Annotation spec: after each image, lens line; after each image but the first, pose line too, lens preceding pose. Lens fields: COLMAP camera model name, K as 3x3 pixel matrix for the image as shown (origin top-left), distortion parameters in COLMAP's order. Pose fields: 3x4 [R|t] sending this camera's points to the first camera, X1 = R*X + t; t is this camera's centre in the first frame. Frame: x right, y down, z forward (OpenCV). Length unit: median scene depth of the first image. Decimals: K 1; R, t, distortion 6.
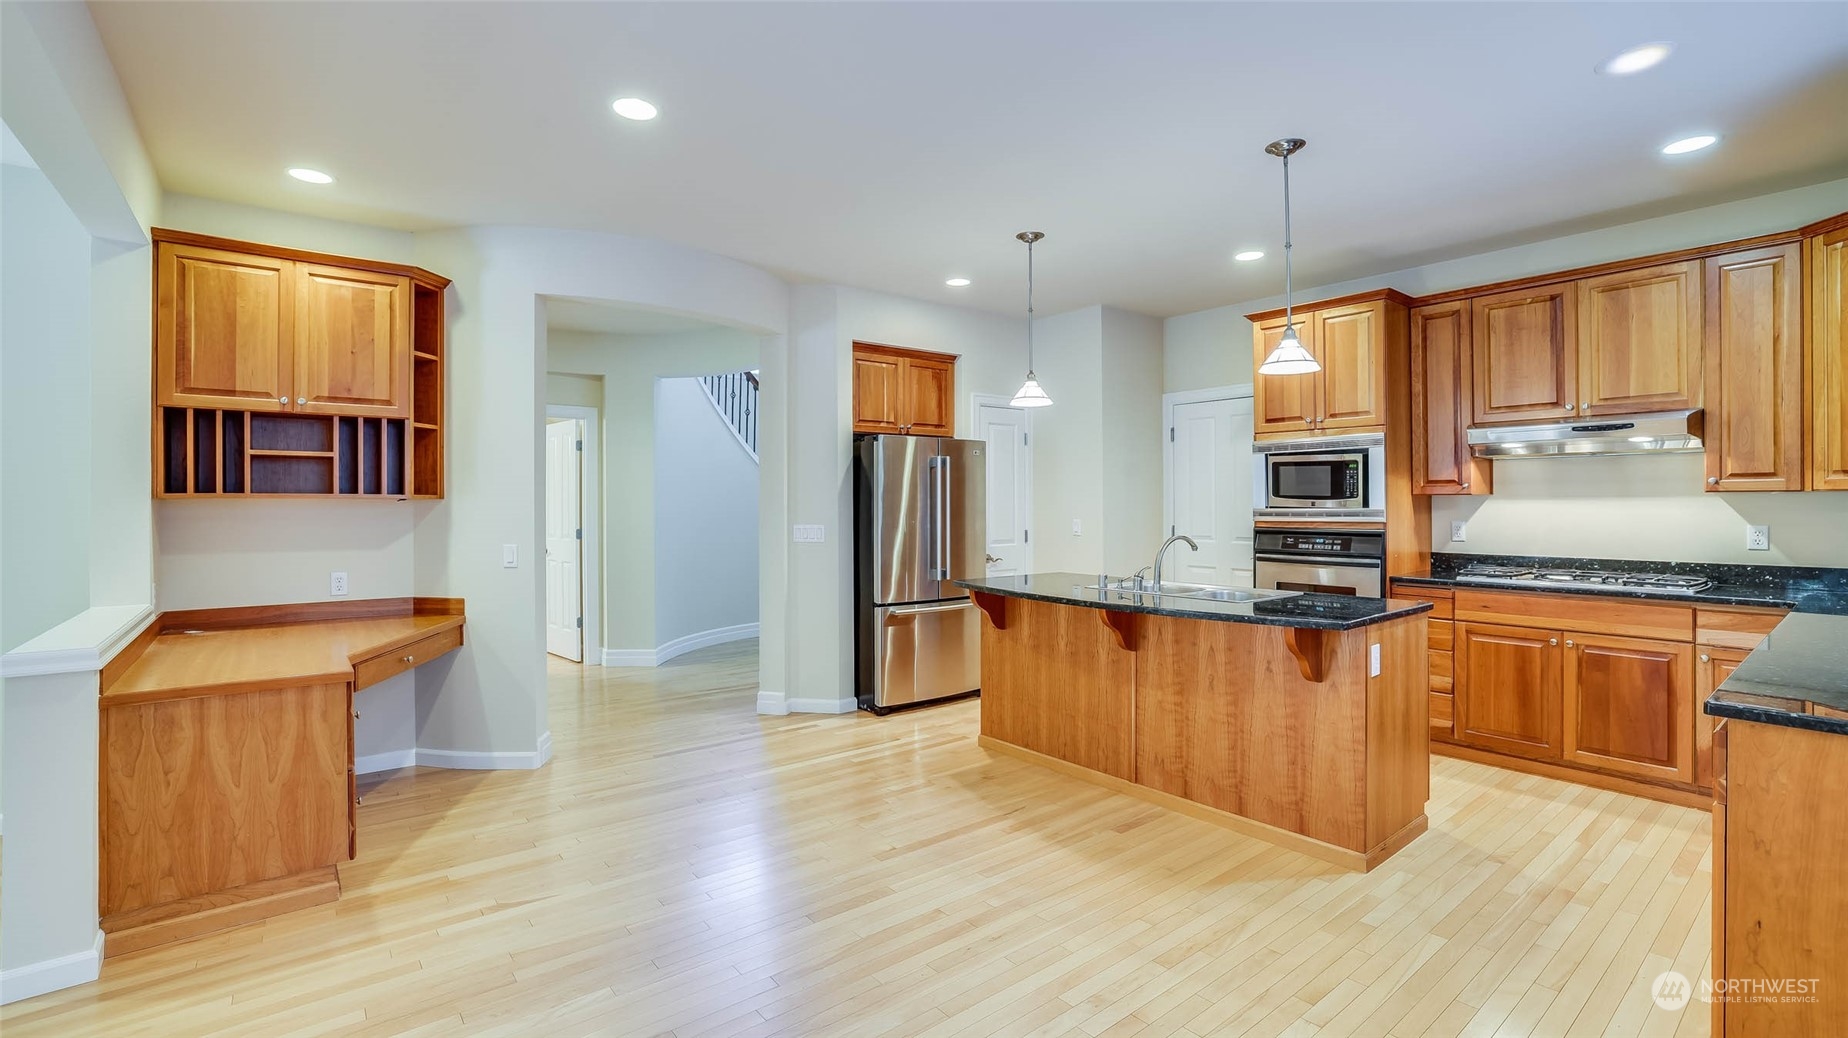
lens RADIAL K [[813.0, 0, 919.6], [0, 813.0, 500.7], [0, 0, 1]] dist [-0.016091, 0.002513]
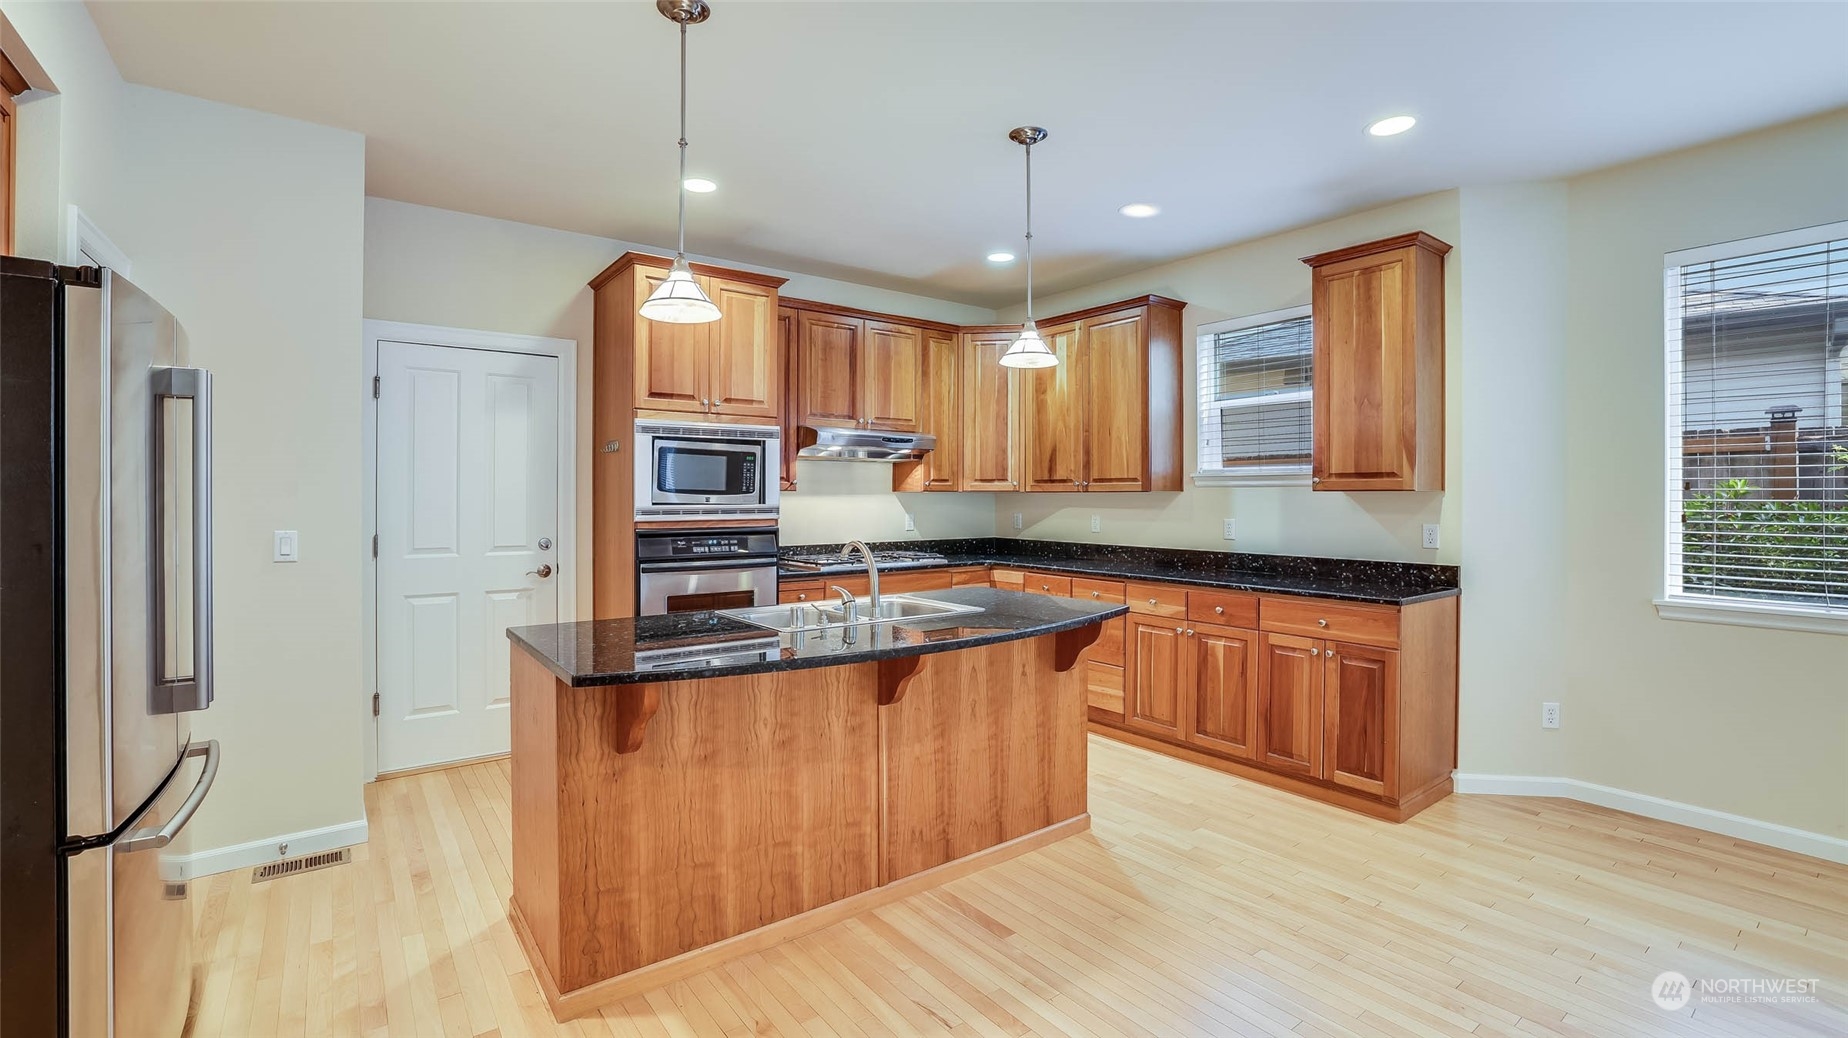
lens RADIAL K [[796.2, 0, 911.0], [0, 796.2, 496.4], [0, 0, 1]] dist [-0.041245, 0.013006]
pose [[0.042175, 0.003969, 0.999102, -0.389235], [-0.003243, 0.999987, -0.003835, 0.003399], [-0.999105, -0.003078, 0.042188, 0.839475]]
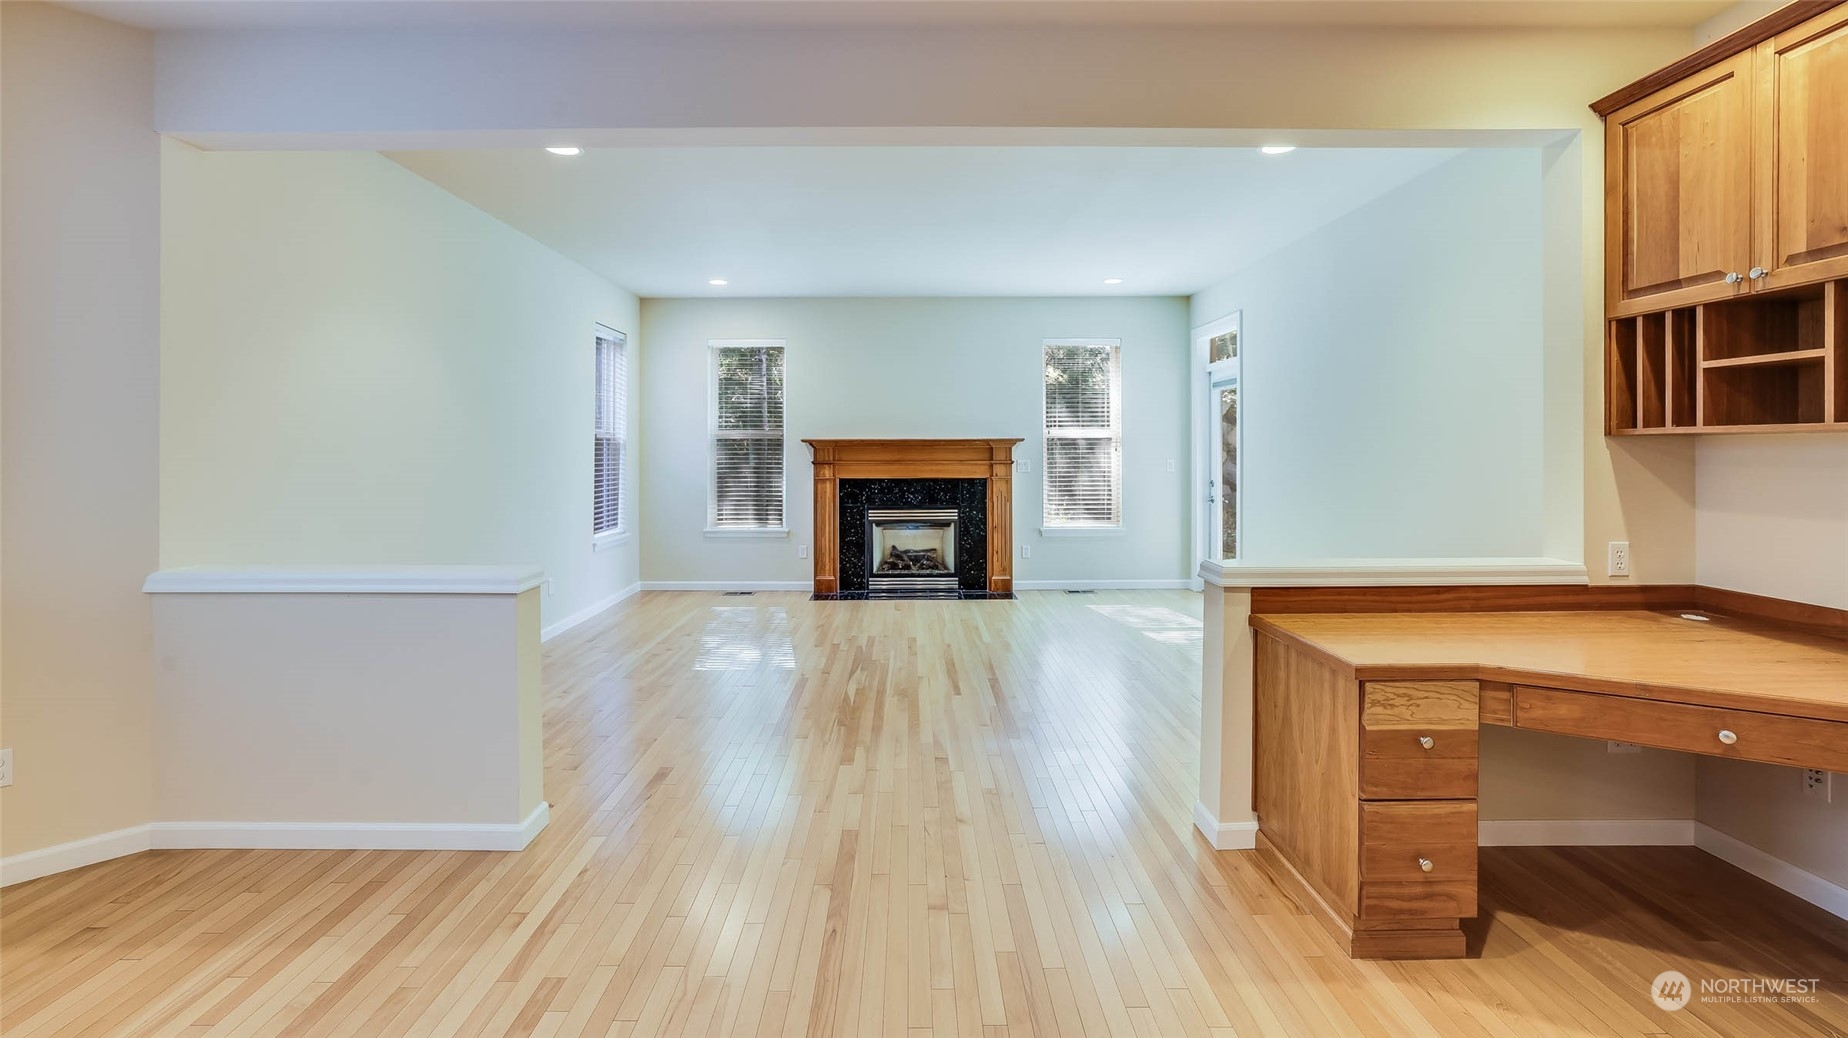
lens RADIAL K [[796.2, 0, 928.8], [0, 796.2, 445.7], [0, 0, 1]] dist [-0.041245, 0.013006]
pose [[-0.628848, 0.005377, -0.777509, 0.068265], [0.007581, 0.999971, 0.000784, 0.001929], [0.777491, -0.005401, -0.628871, 0.739576]]
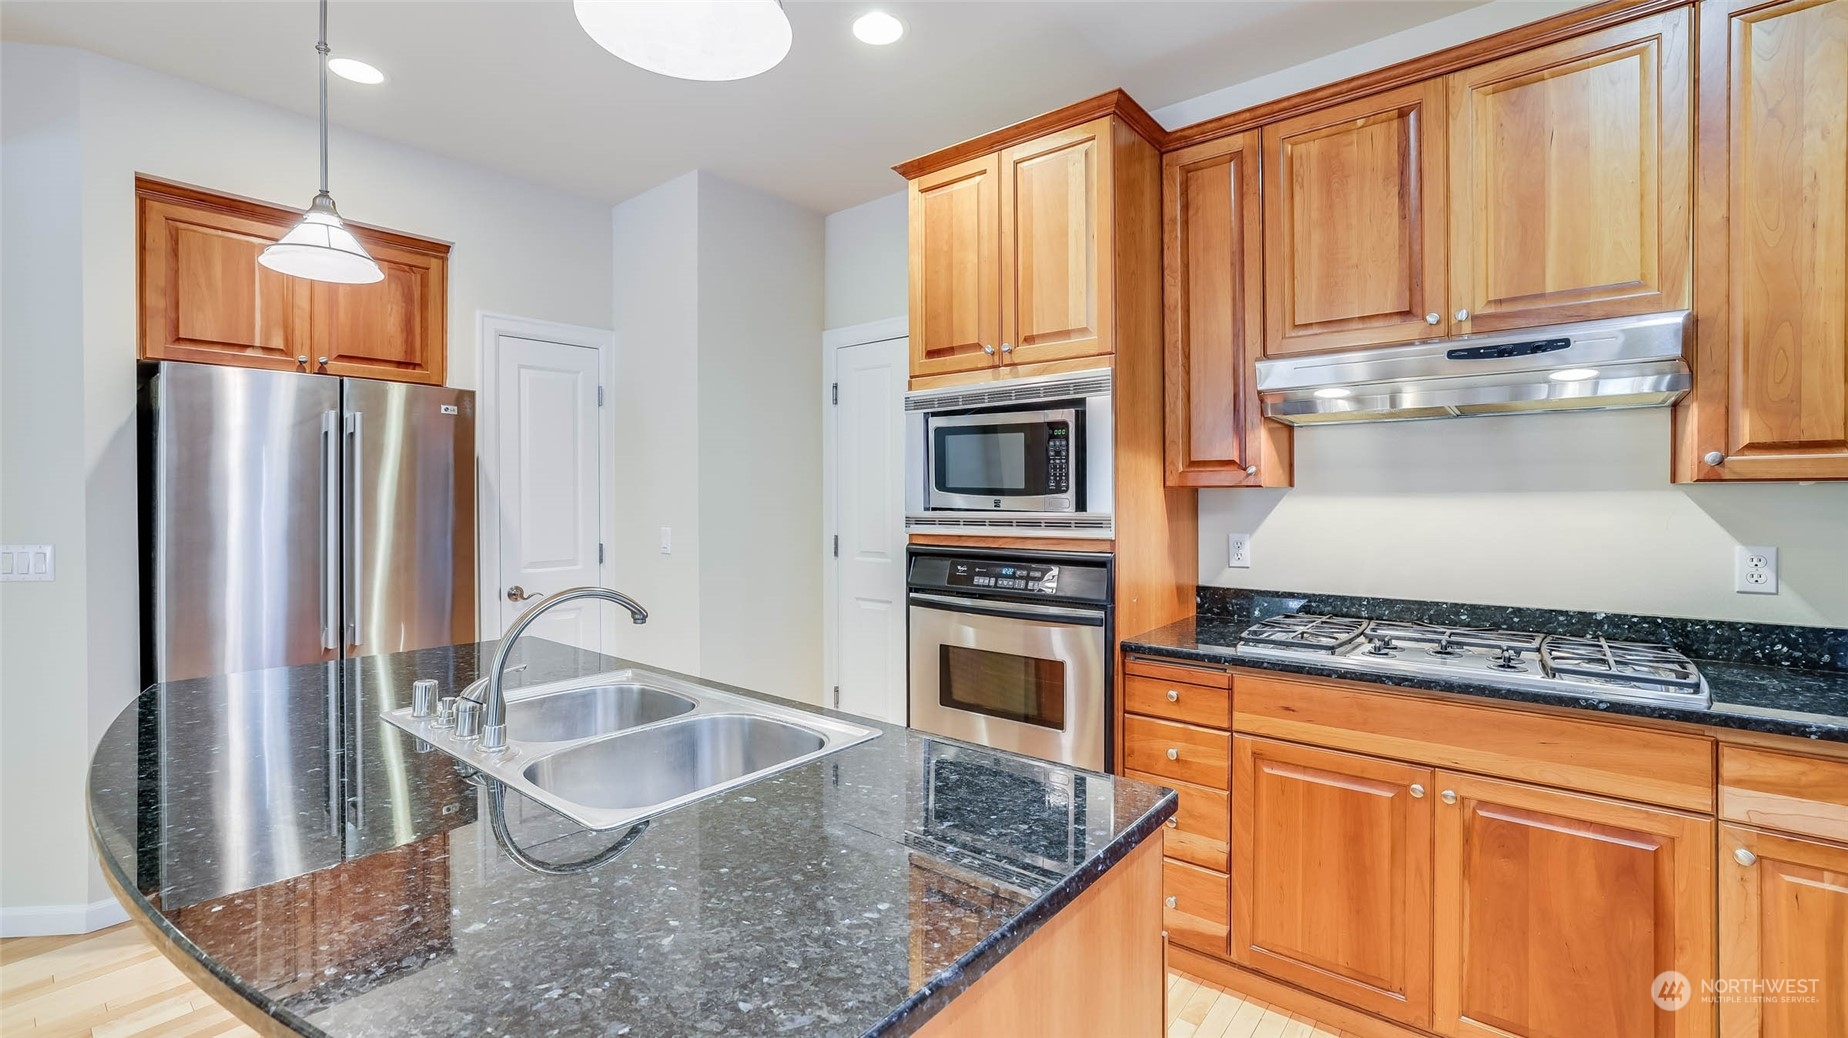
lens RADIAL K [[791.7, 0, 911.3], [0, 791.7, 497.2], [0, 0, 1]] dist [-0.020586, 0.001956]
pose [[0.980592, 0.000748, 0.196058, 0.364810], [-0.001184, 0.999997, 0.002106, -0.001603], [-0.196056, -0.002297, 0.980590, 0.550642]]
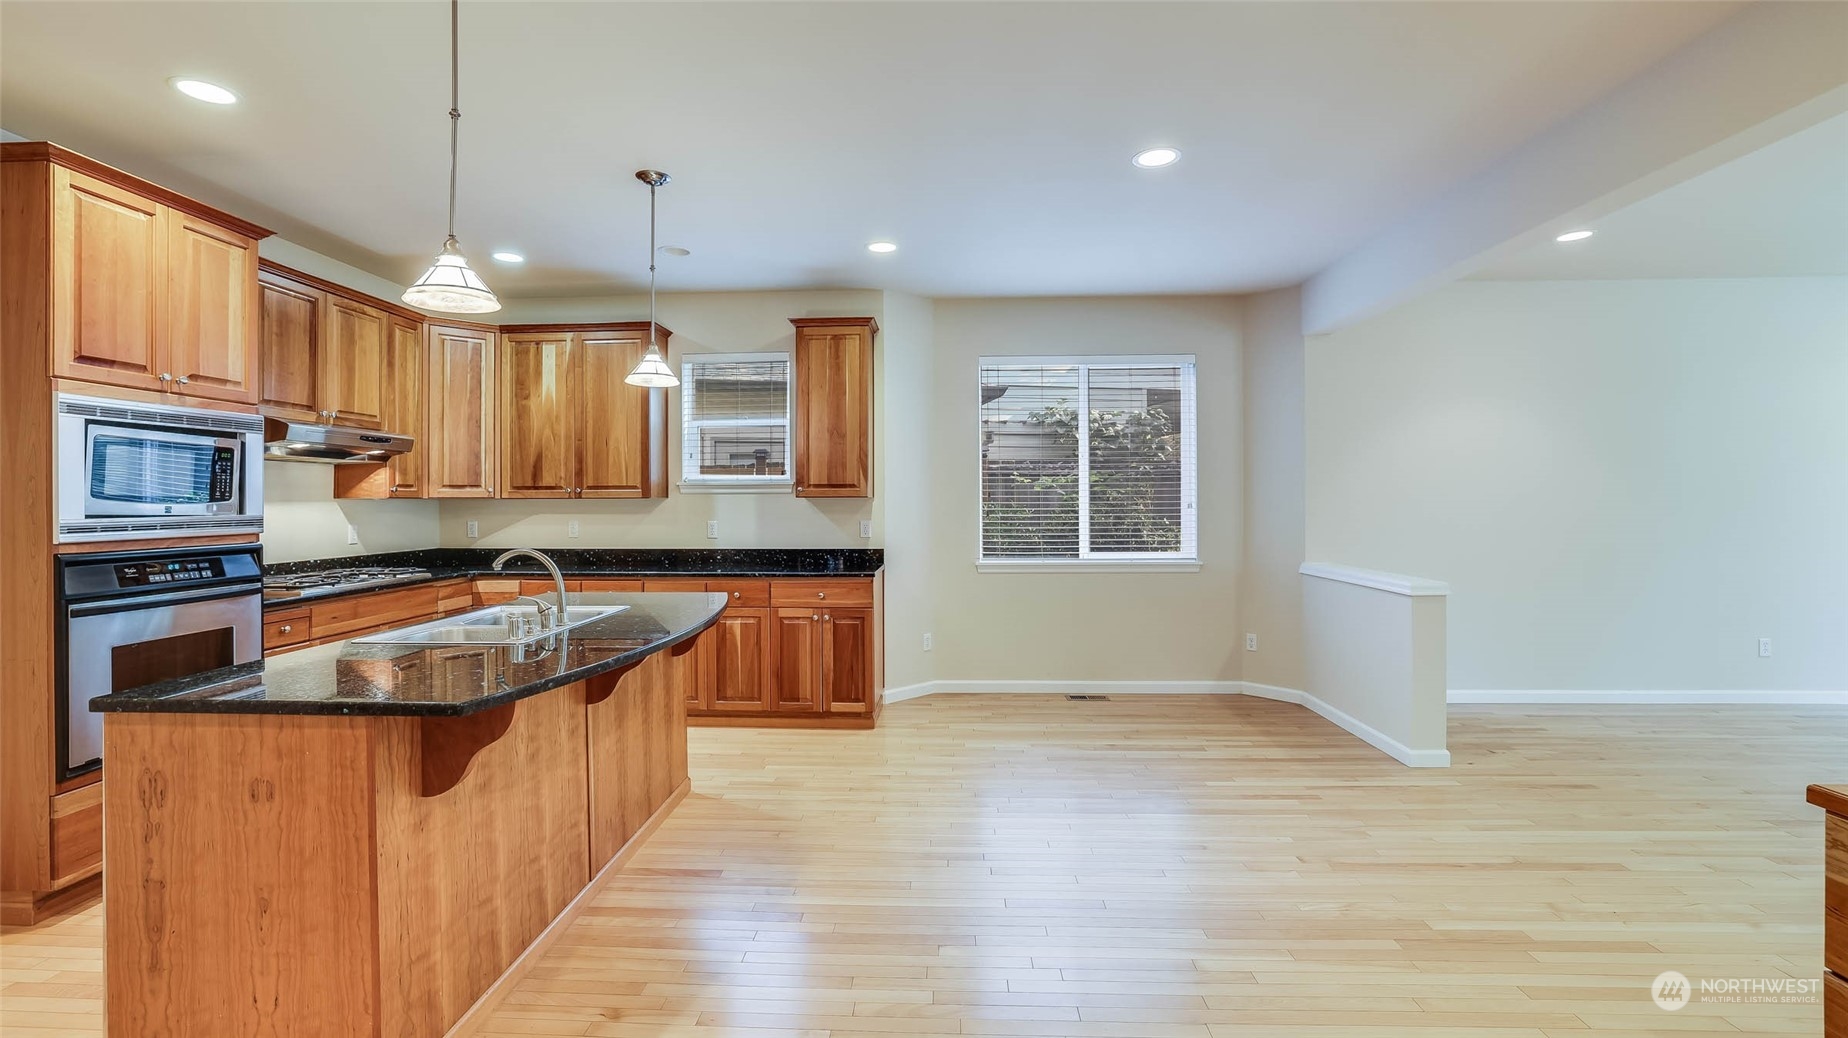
lens RADIAL K [[789.9, 0, 897.6], [0, 789.9, 502.4], [0, 0, 1]] dist [-0.022110, 0.004503]
pose [[-0.733026, 0.006458, 0.680170, -0.386547], [0.006412, 0.999976, -0.002585, 0.003781], [-0.680170, 0.002466, -0.733050, 1.185223]]
